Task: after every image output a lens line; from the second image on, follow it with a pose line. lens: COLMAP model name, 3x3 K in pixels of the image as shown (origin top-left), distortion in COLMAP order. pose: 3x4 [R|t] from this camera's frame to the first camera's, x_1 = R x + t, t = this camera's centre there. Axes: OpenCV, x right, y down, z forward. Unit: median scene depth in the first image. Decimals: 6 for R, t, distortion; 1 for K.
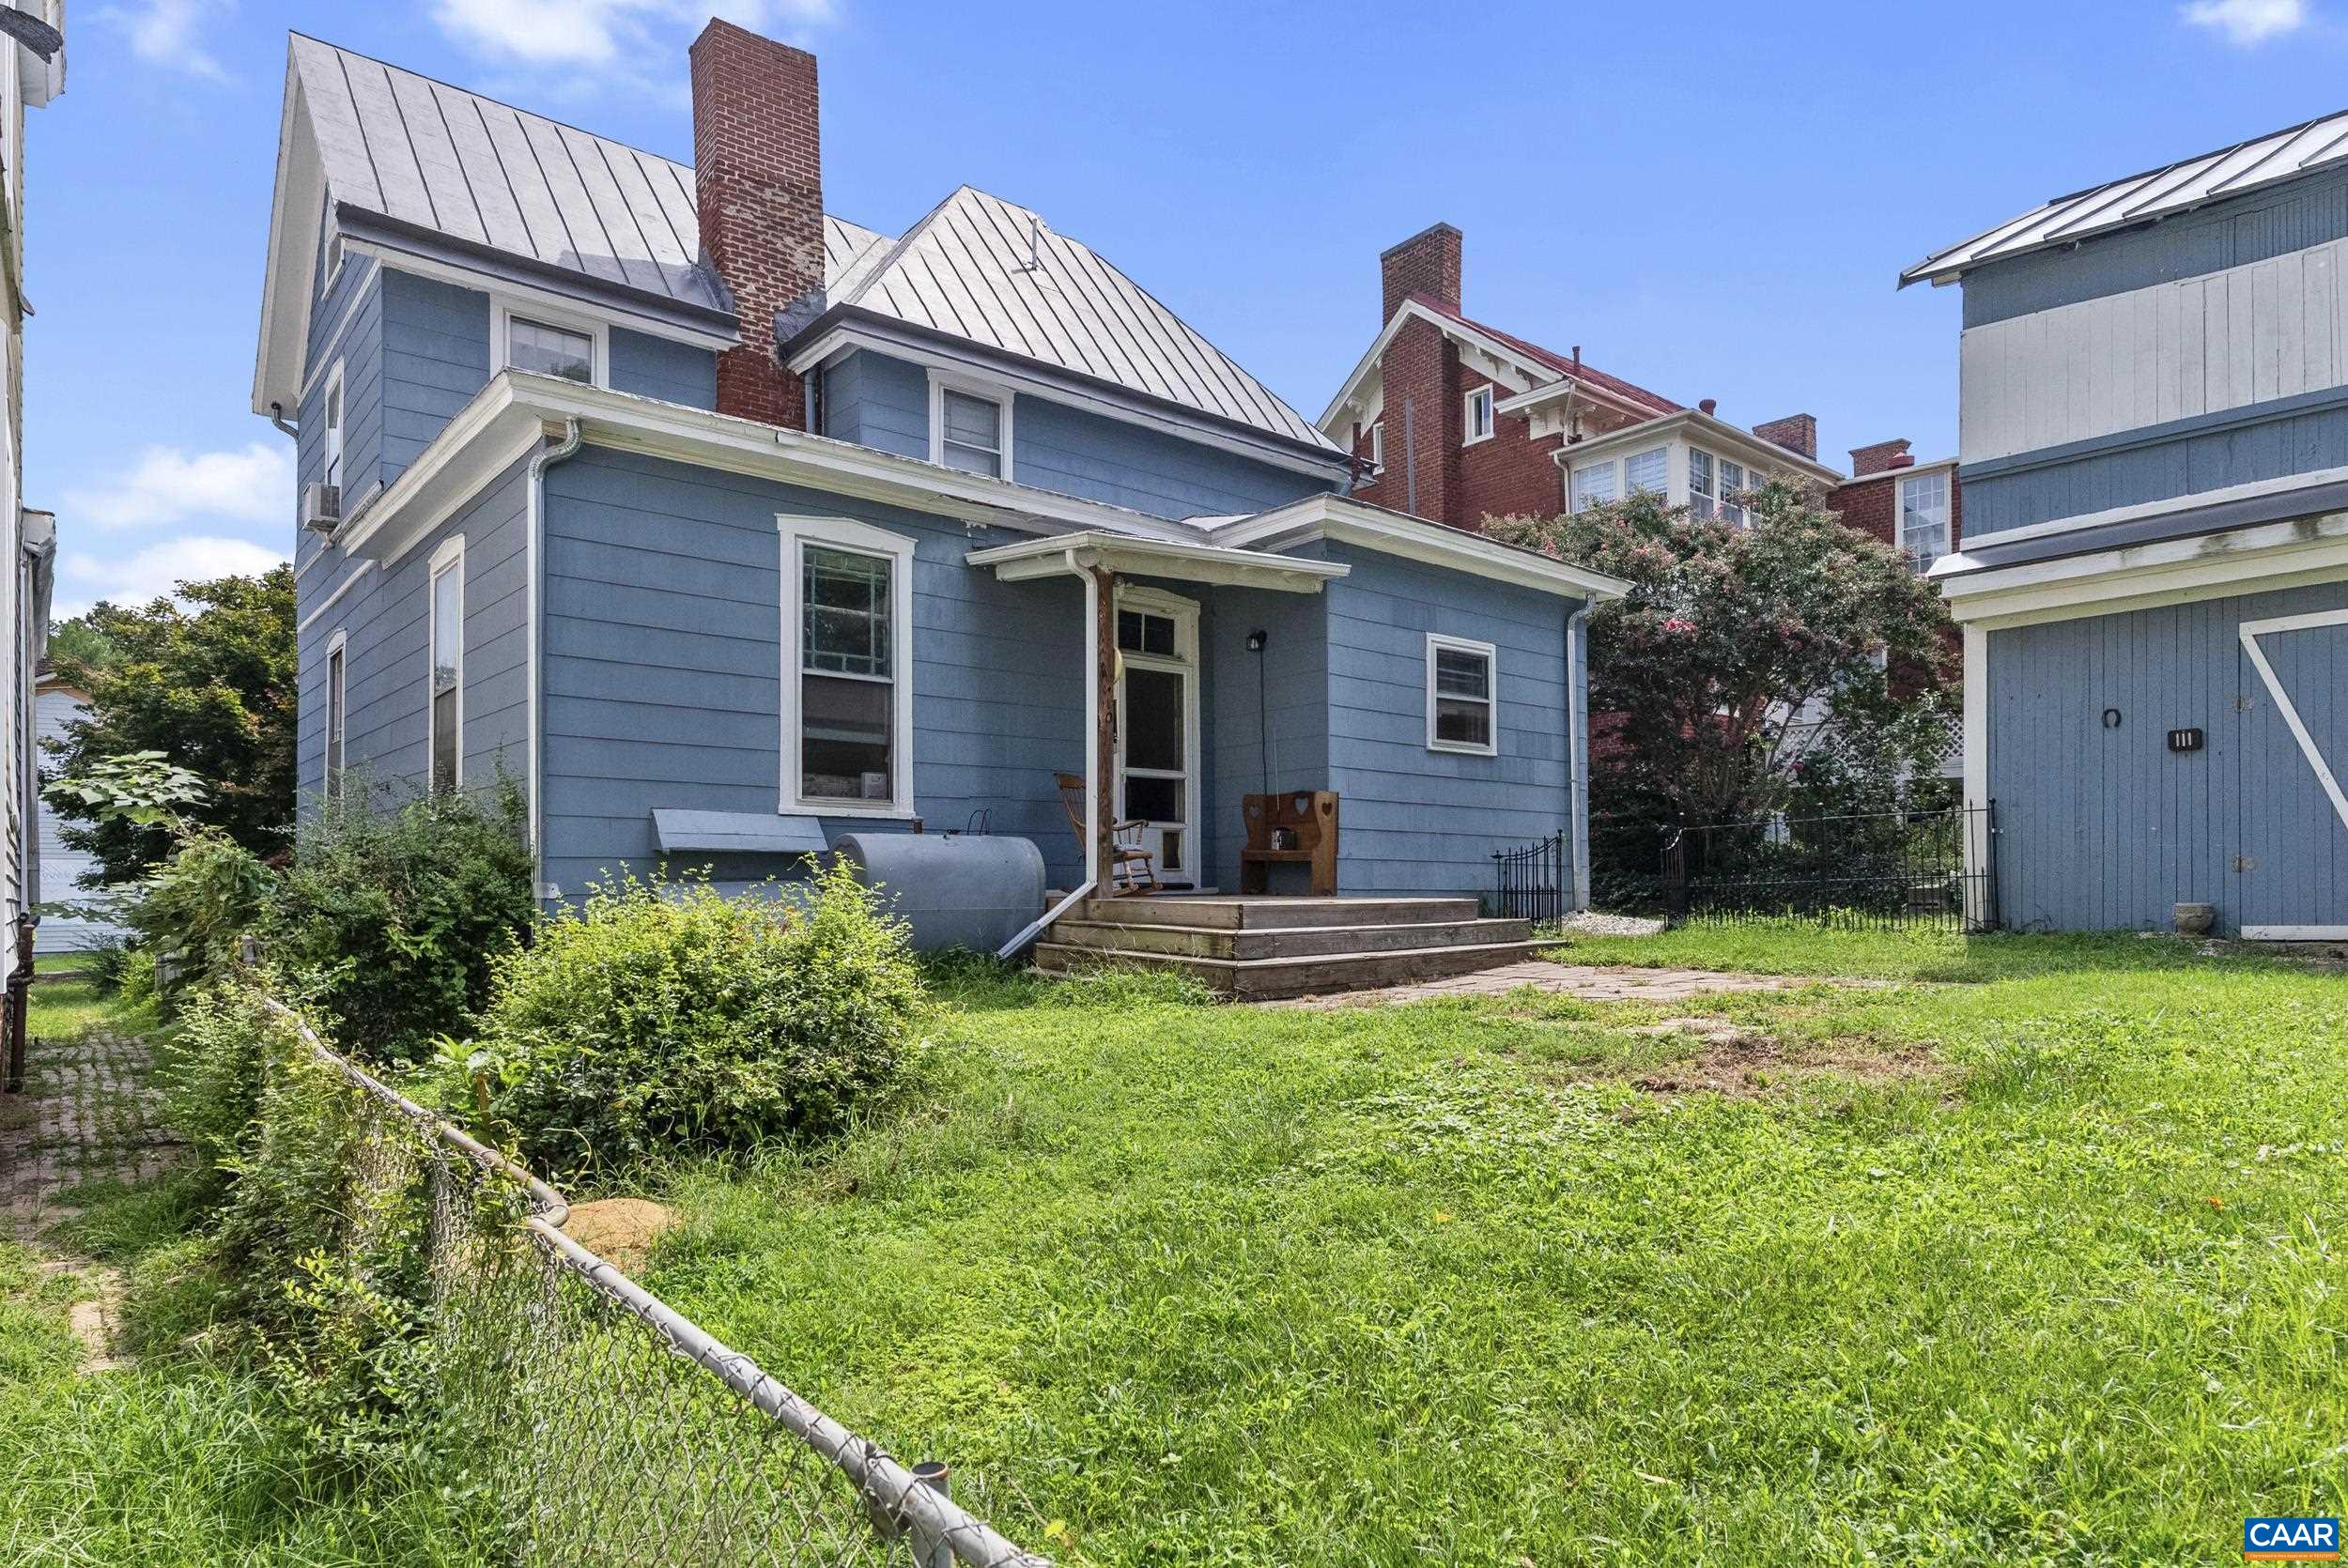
lens RADIAL K [[1374.6, 0, 1175.7], [0, 1374.6, 873.9], [0, 0, 1]] dist [-0.005046, -0.000836]
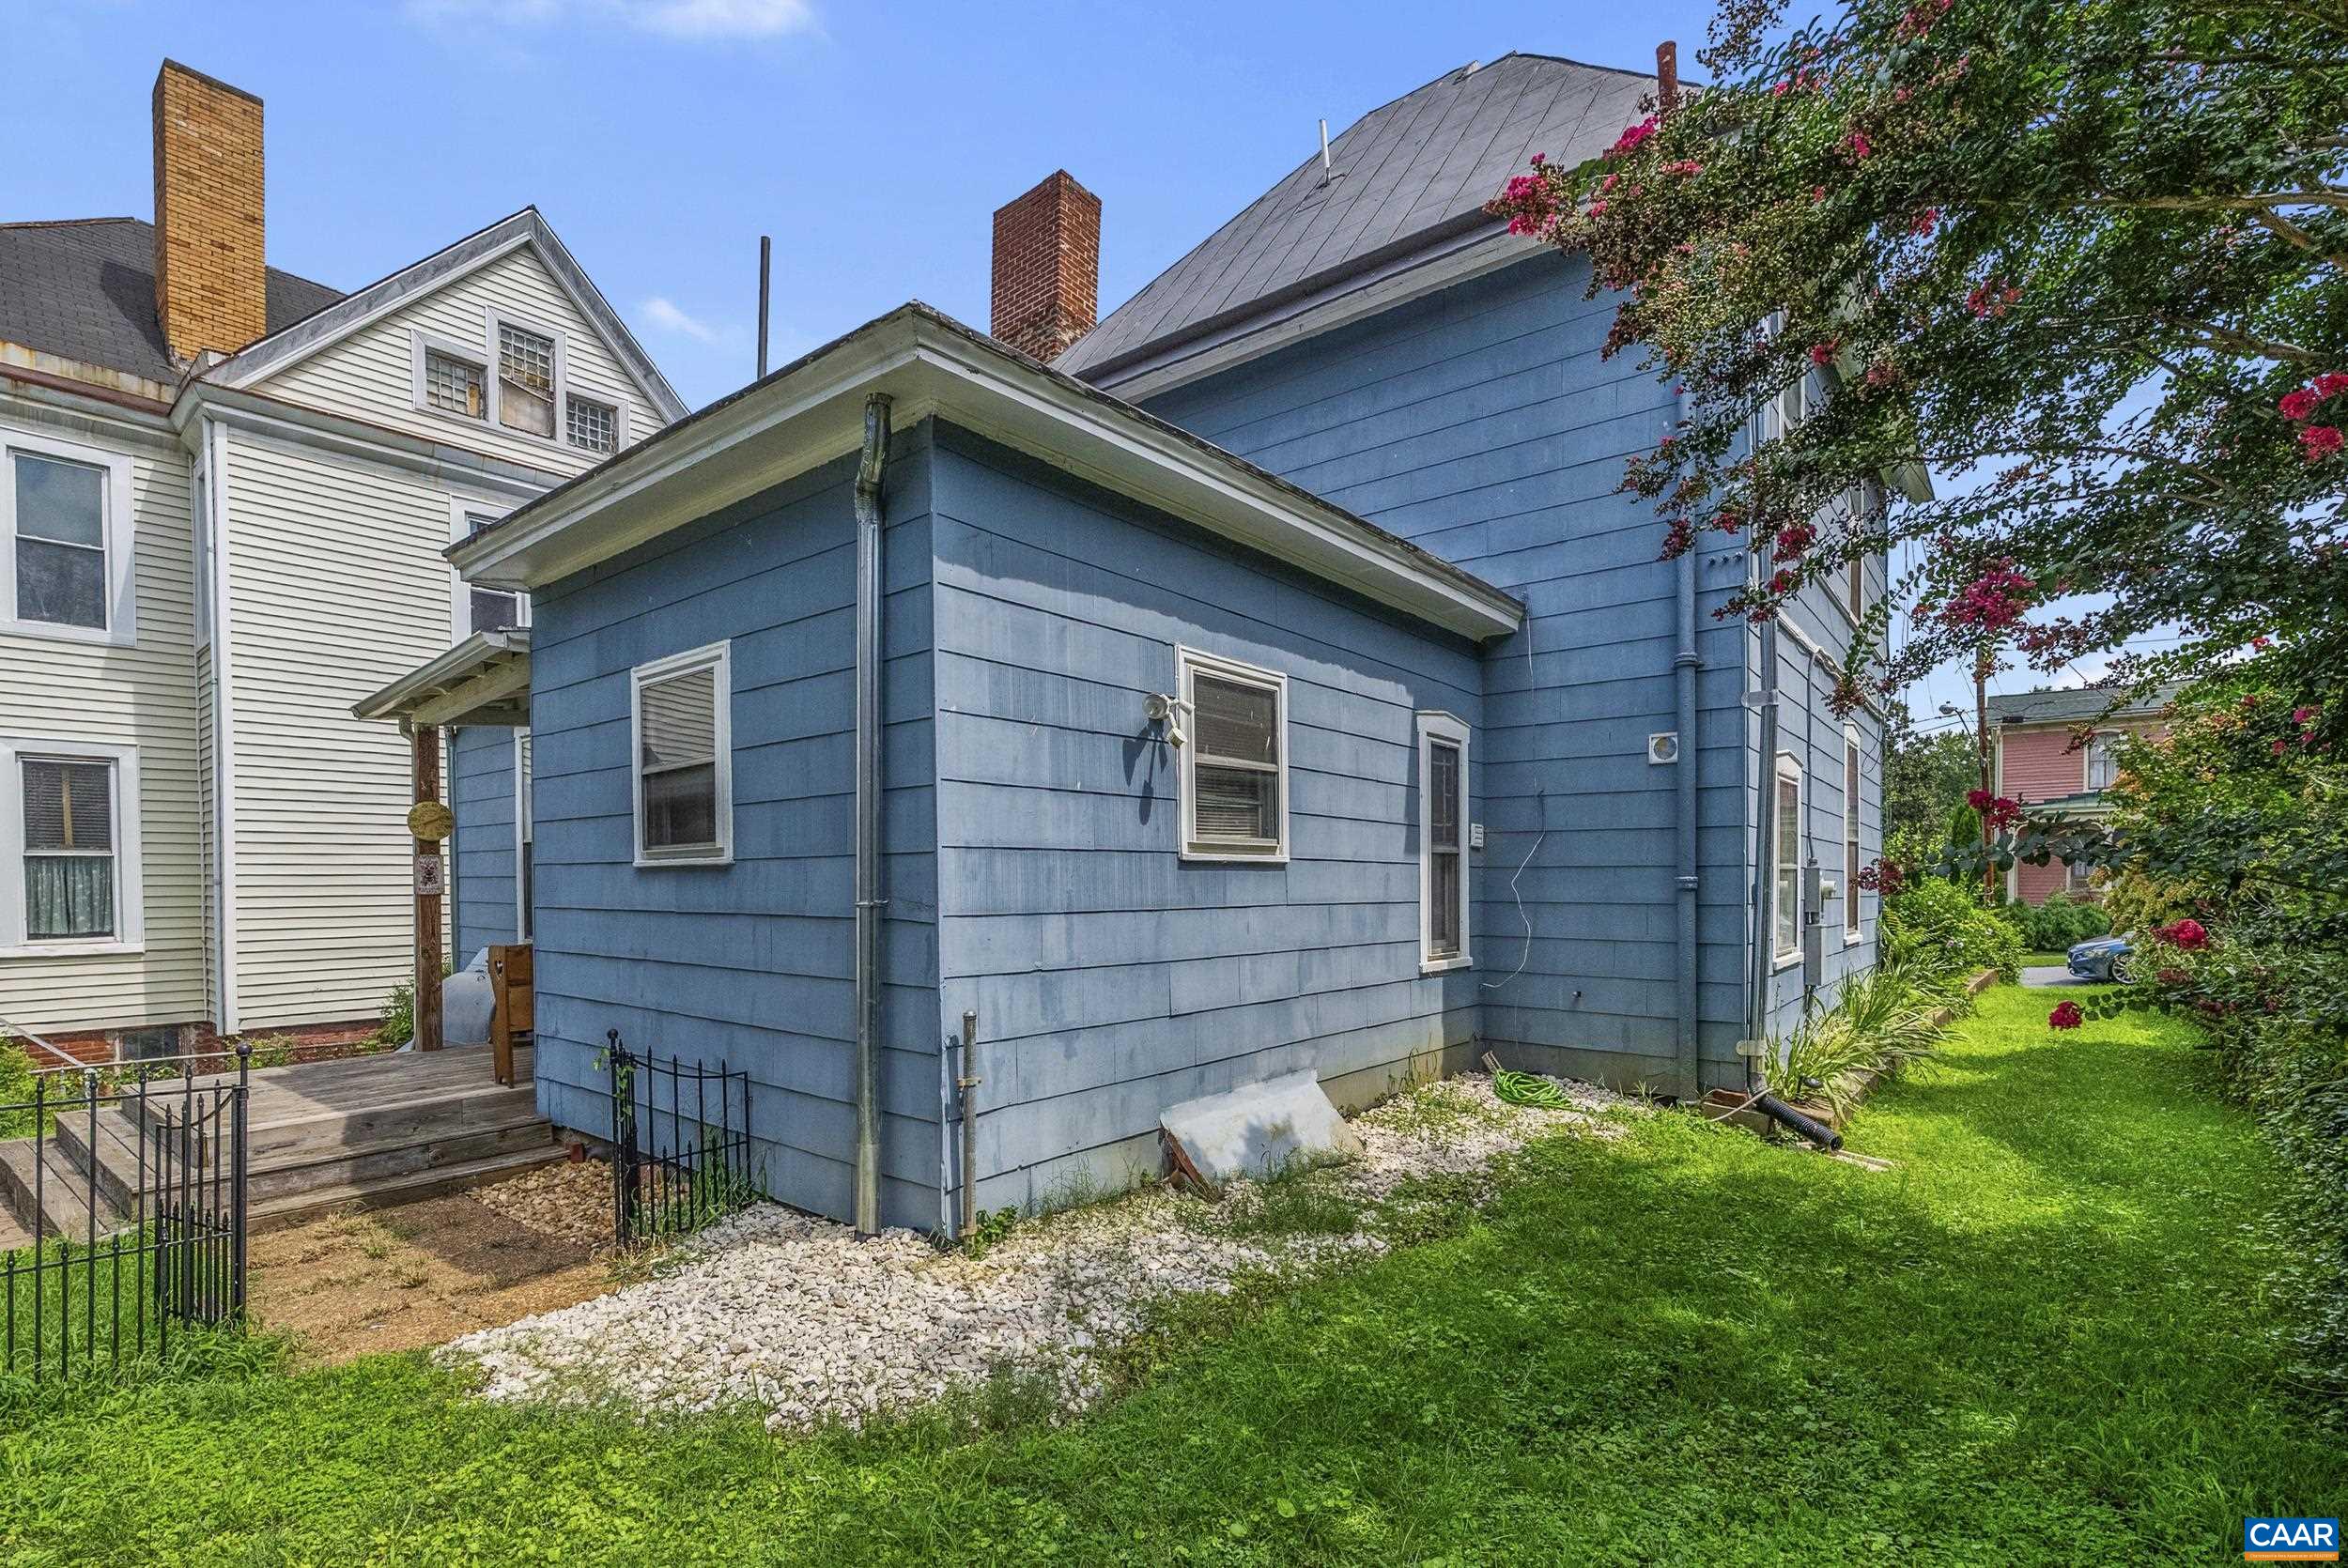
lens RADIAL K [[1089.3, 0, 1163.9], [0, 1089.3, 891.7], [0, 0, 1]] dist [-0.002235, 0.000064]
pose [[0.186229, 0.004489, -0.982496, 0.672531], [0.022869, 0.999699, 0.008902, -0.077989], [0.982240, -0.024127, 0.186070, 1.117271]]
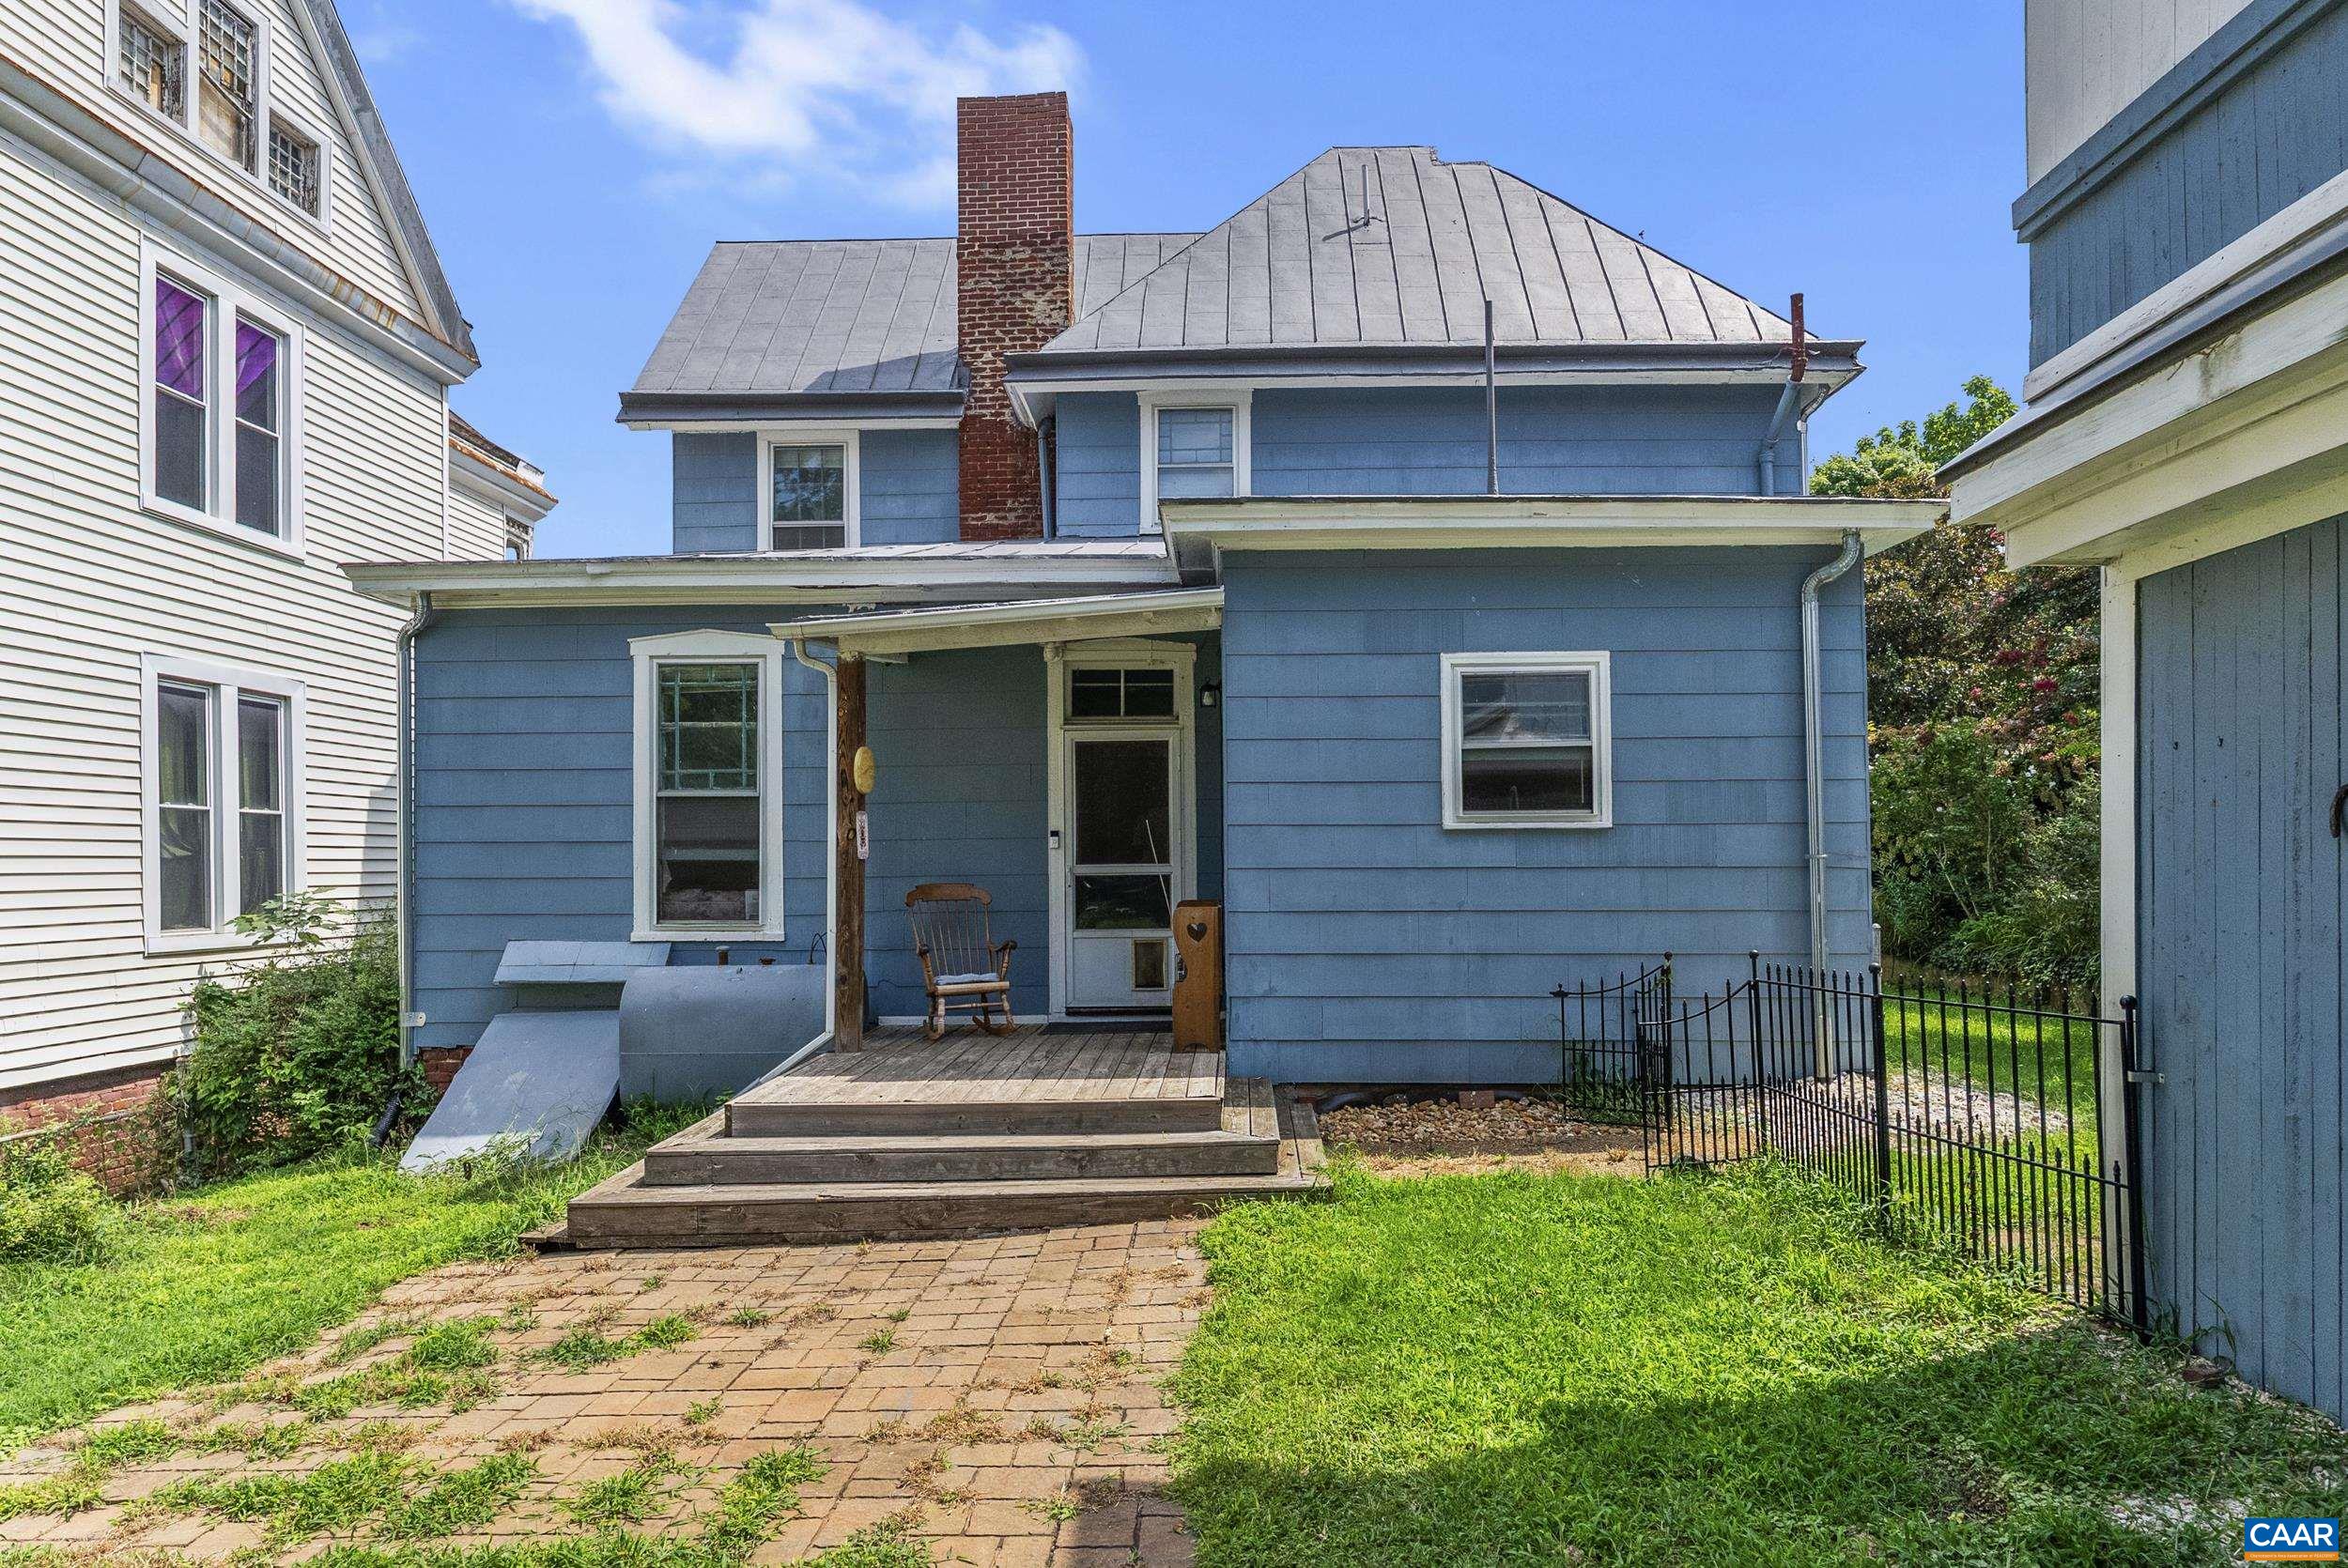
lens RADIAL K [[1374.6, 0, 1167.4], [0, 1374.6, 844.7], [0, 0, 1]] dist [-0.005046, -0.000836]
pose [[0.742069, -0.012795, -0.670201, 0.522129], [0.015091, 0.999883, -0.002380, -0.082082], [0.670154, -0.008348, 0.742175, 0.407443]]
